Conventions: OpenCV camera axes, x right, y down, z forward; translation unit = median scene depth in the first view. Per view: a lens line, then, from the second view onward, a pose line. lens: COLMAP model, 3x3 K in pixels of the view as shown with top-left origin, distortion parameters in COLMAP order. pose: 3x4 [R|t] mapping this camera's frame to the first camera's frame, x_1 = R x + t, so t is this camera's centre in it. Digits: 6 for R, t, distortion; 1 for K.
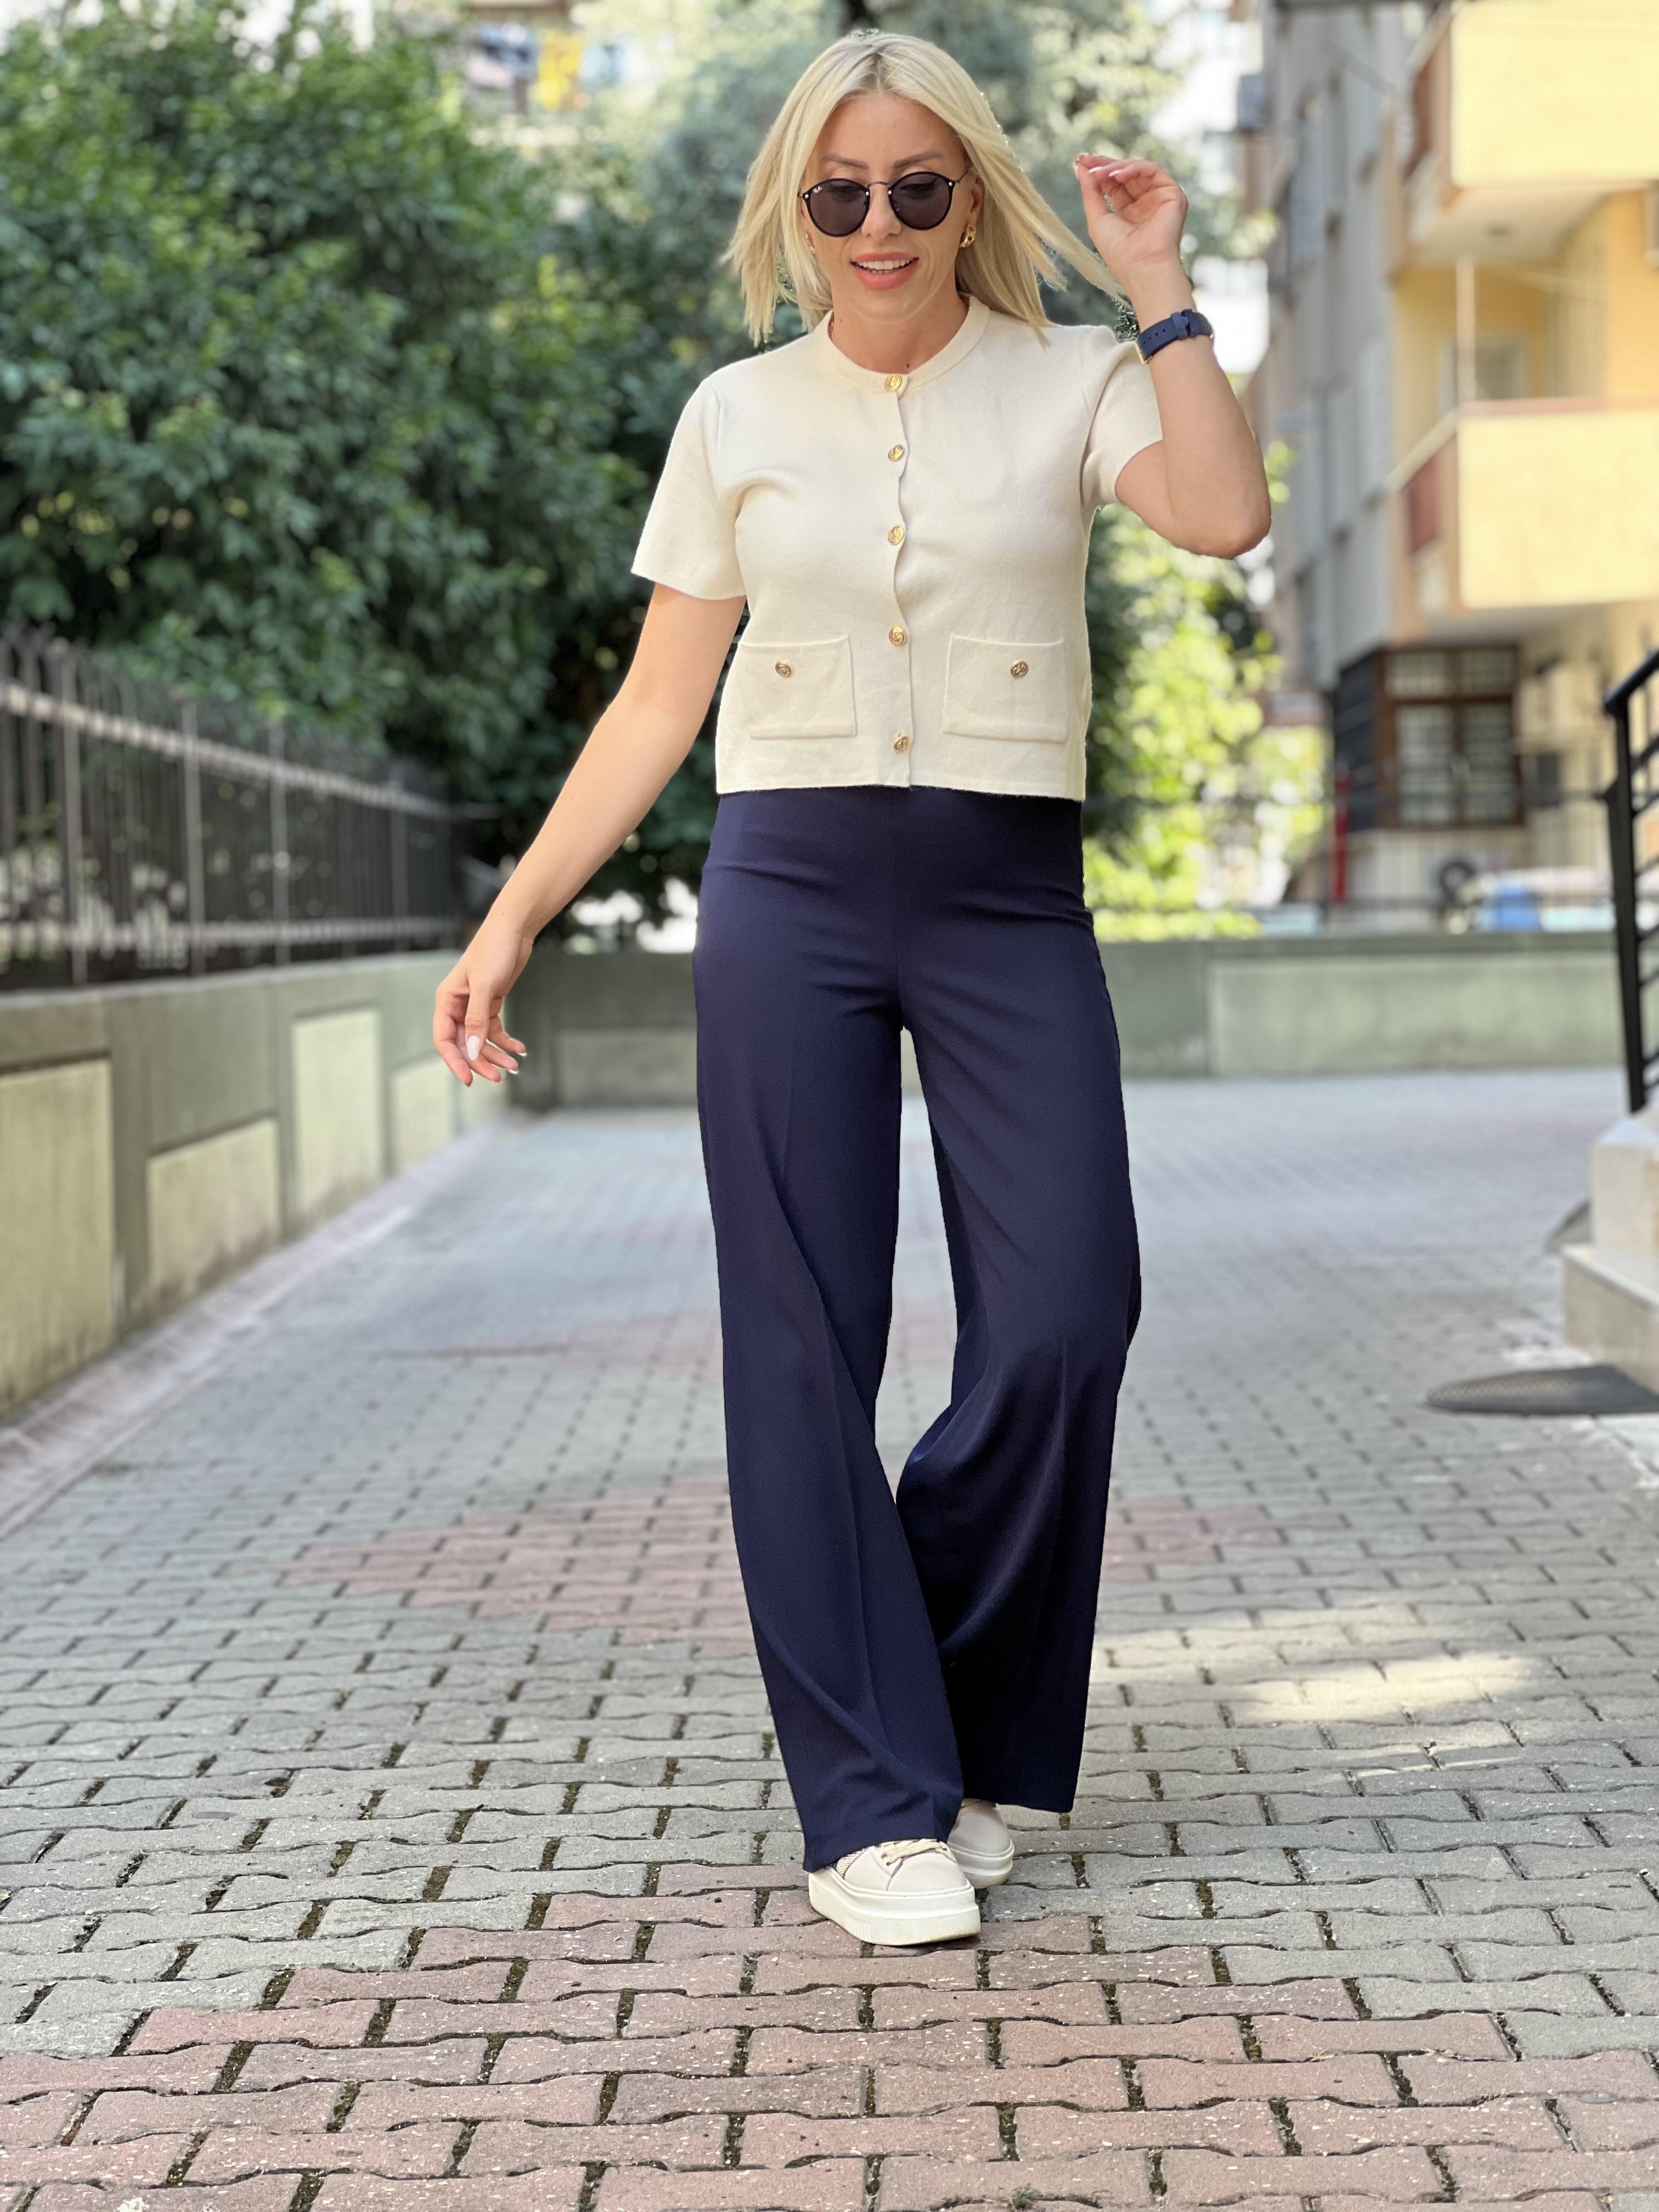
lens RADIAL K [[5422.8, 0, 852.7], [0, 5422.8, 1065.1], [0, 0, 1]] dist [0.239215, 0.000000]
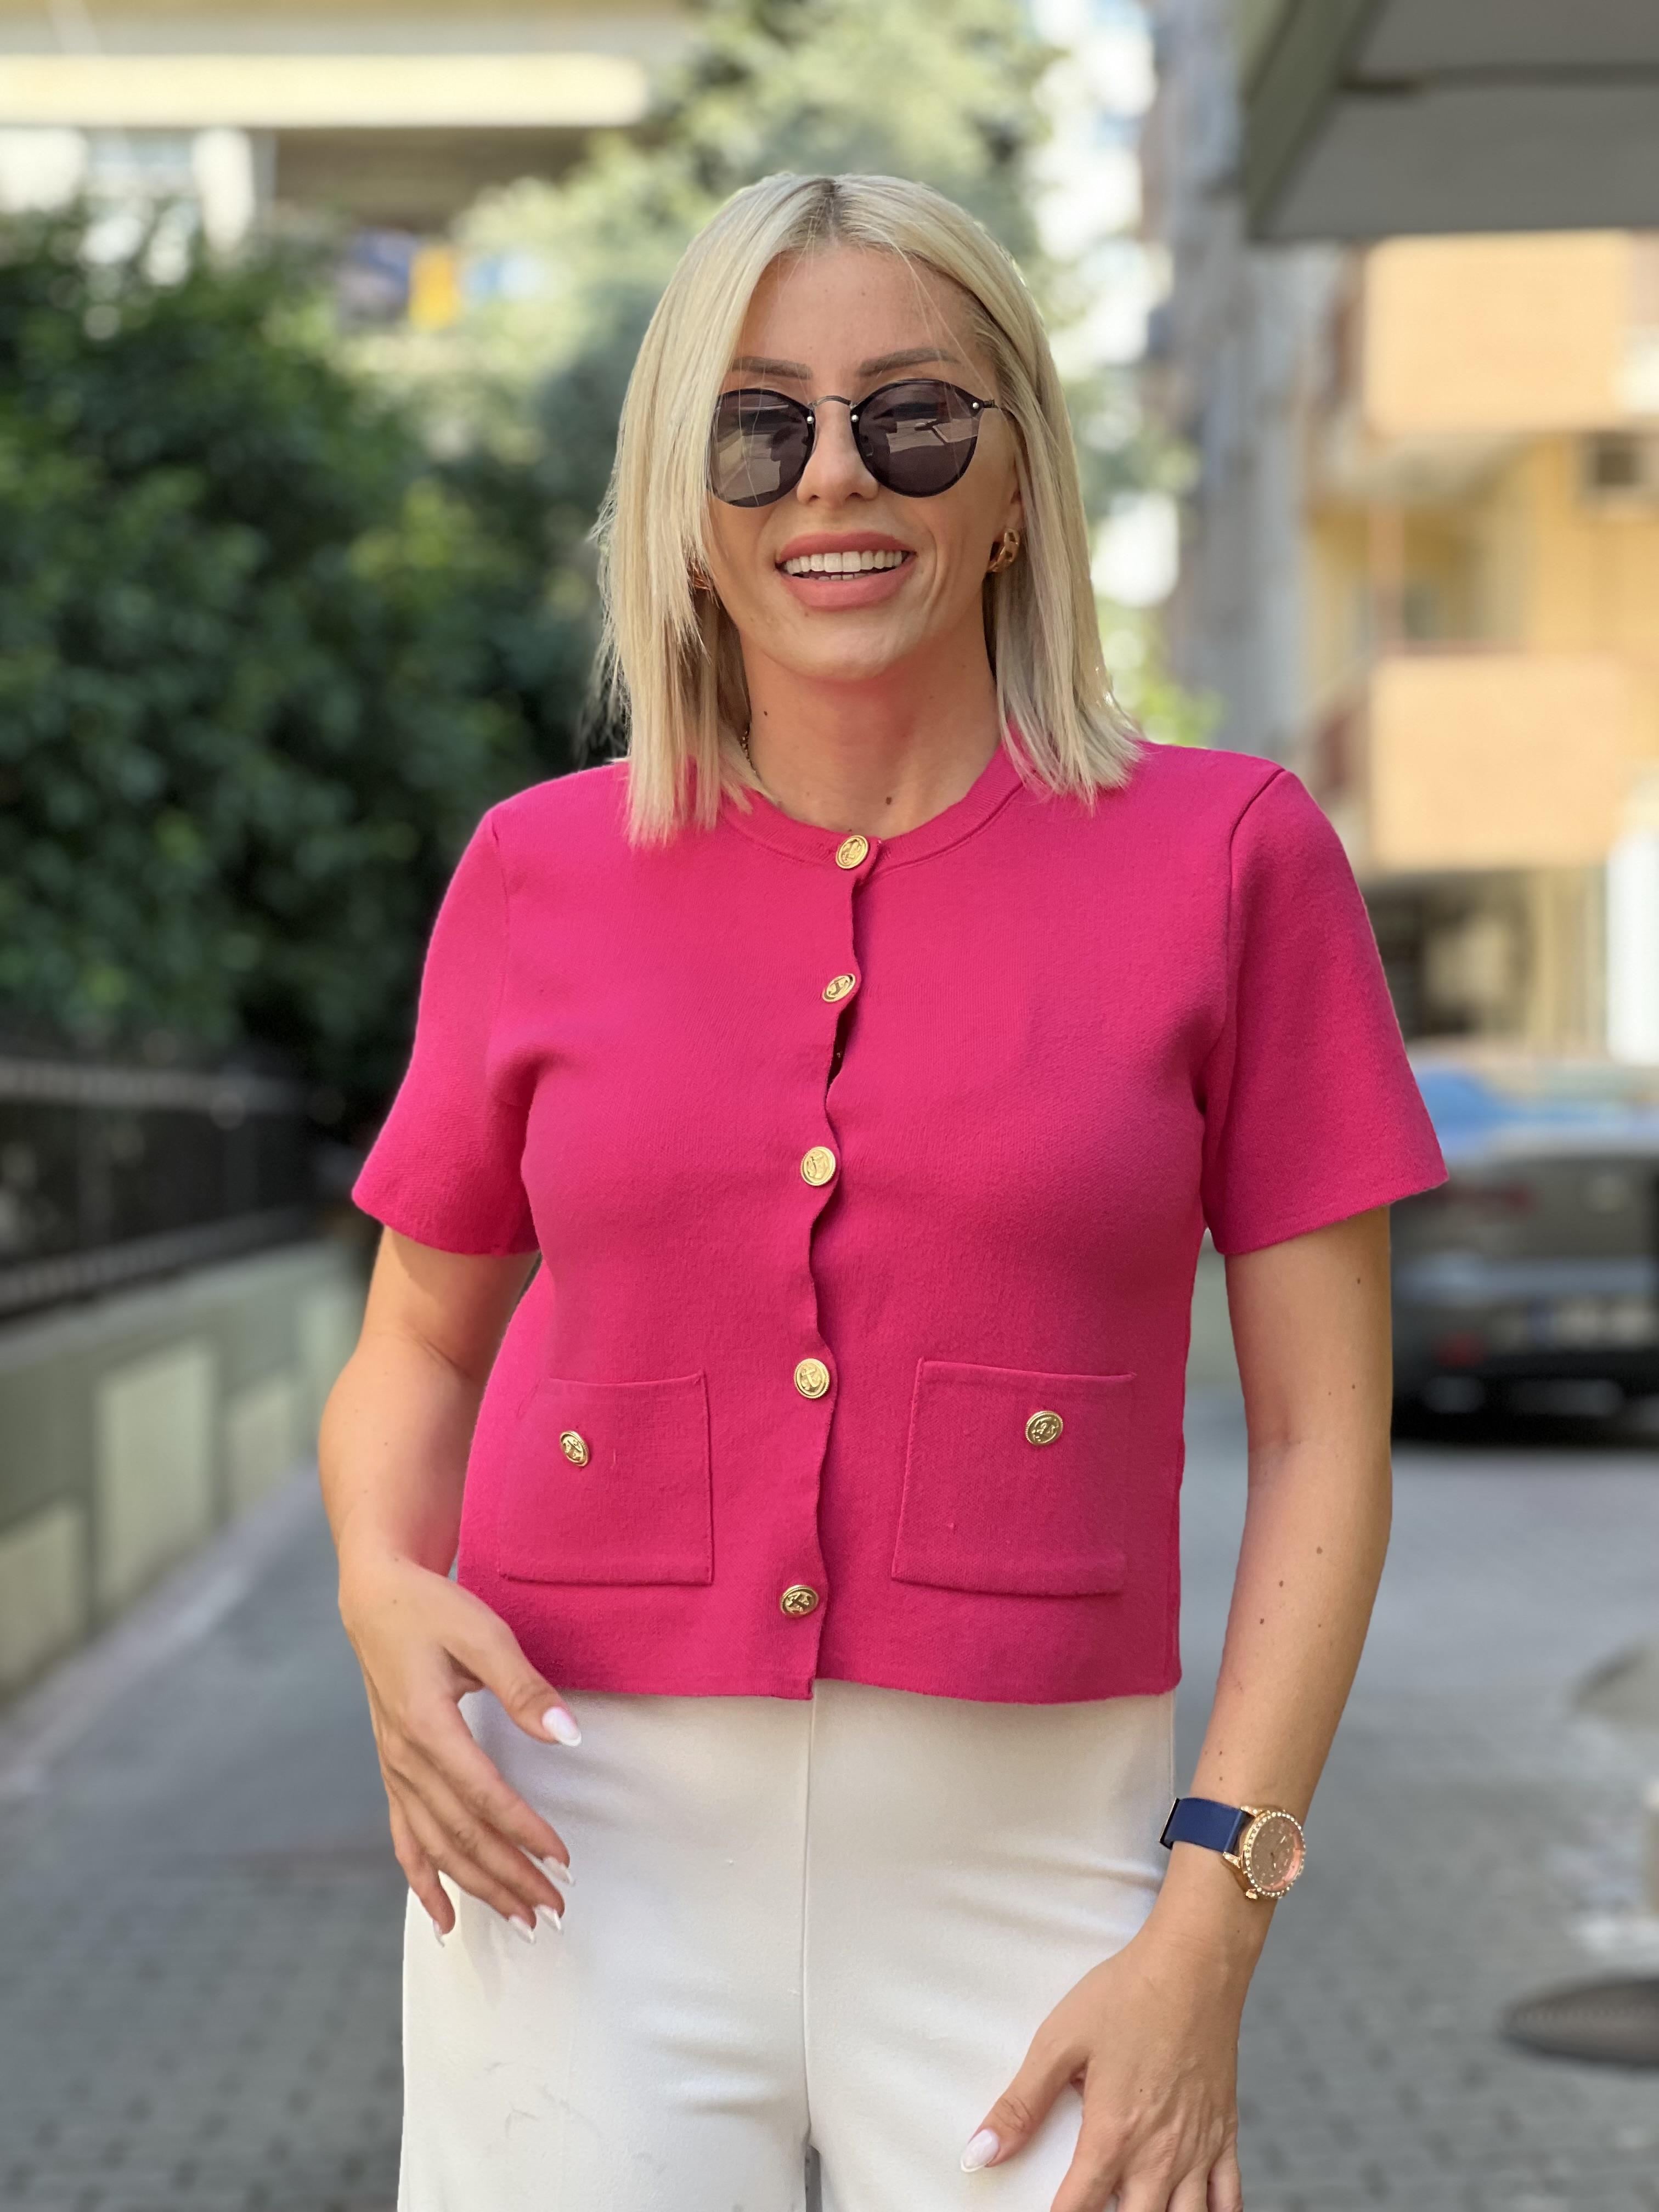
lens RADIAL K [[5422.8, 0, 868.2], [0, 5422.8, 1095.6], [0, 0, 1]] dist [0.239215, 0.000000]
pose [[0.999552, 0.015429, 0.025660, -0.005734], [-0.014579, 0.999350, -0.032970, -0.035914], [-0.026152, 0.032581, 0.999127, 0.176269]]
